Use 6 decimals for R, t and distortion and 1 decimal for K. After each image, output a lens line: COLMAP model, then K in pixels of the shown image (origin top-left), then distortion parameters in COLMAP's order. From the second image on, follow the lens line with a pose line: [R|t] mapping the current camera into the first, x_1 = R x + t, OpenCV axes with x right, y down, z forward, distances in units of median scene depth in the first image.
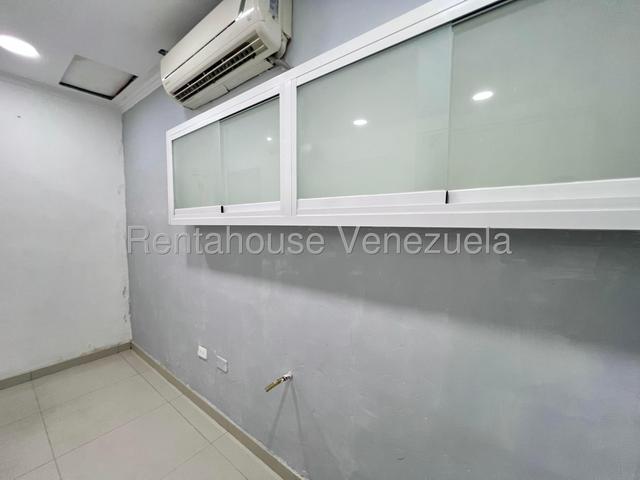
lens RADIAL K [[257.1, 0, 318.9], [0, 257.1, 240.3], [0, 0, 1]] dist [-0.001798, -0.000149]
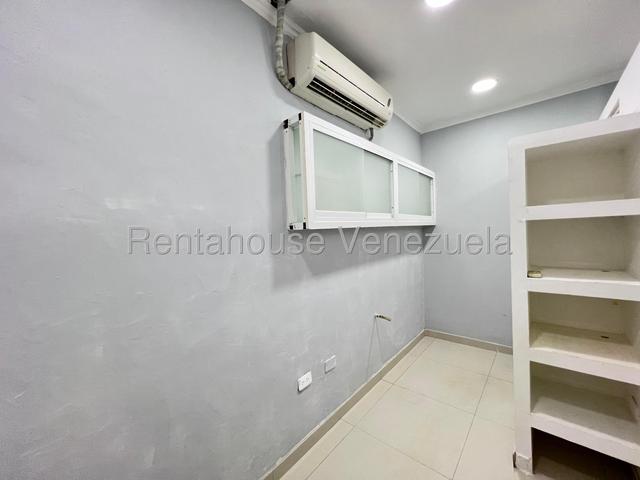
lens RADIAL K [[257.1, 0, 318.9], [0, 257.1, 240.3], [0, 0, 1]] dist [-0.001798, -0.000149]
pose [[0.054890, -0.046300, 0.997418, -1.737335], [0.101493, 0.994009, 0.040557, -0.067855], [-0.993321, 0.099005, 0.059260, 1.176334]]
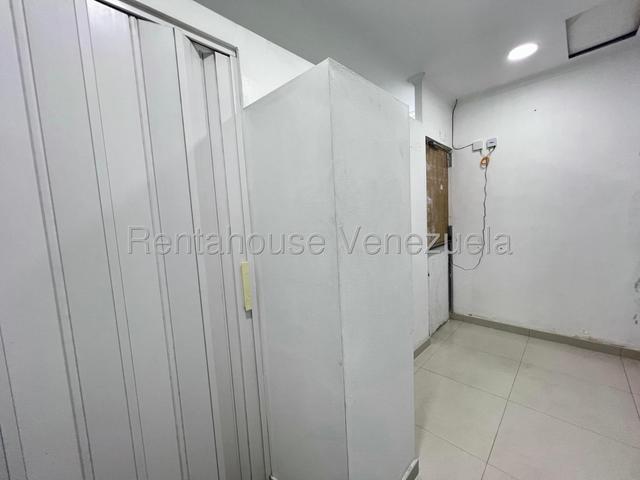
lens RADIAL K [[259.0, 0, 320.0], [0, 259.0, 240.0], [0, 0, 1]] dist [0.000281, 0.000059]
pose [[-0.112606, 0.089968, -0.989558, 0.117368], [0.001444, 0.995906, 0.090381, -0.006996], [0.993639, 0.008749, -0.112275, 0.146850]]
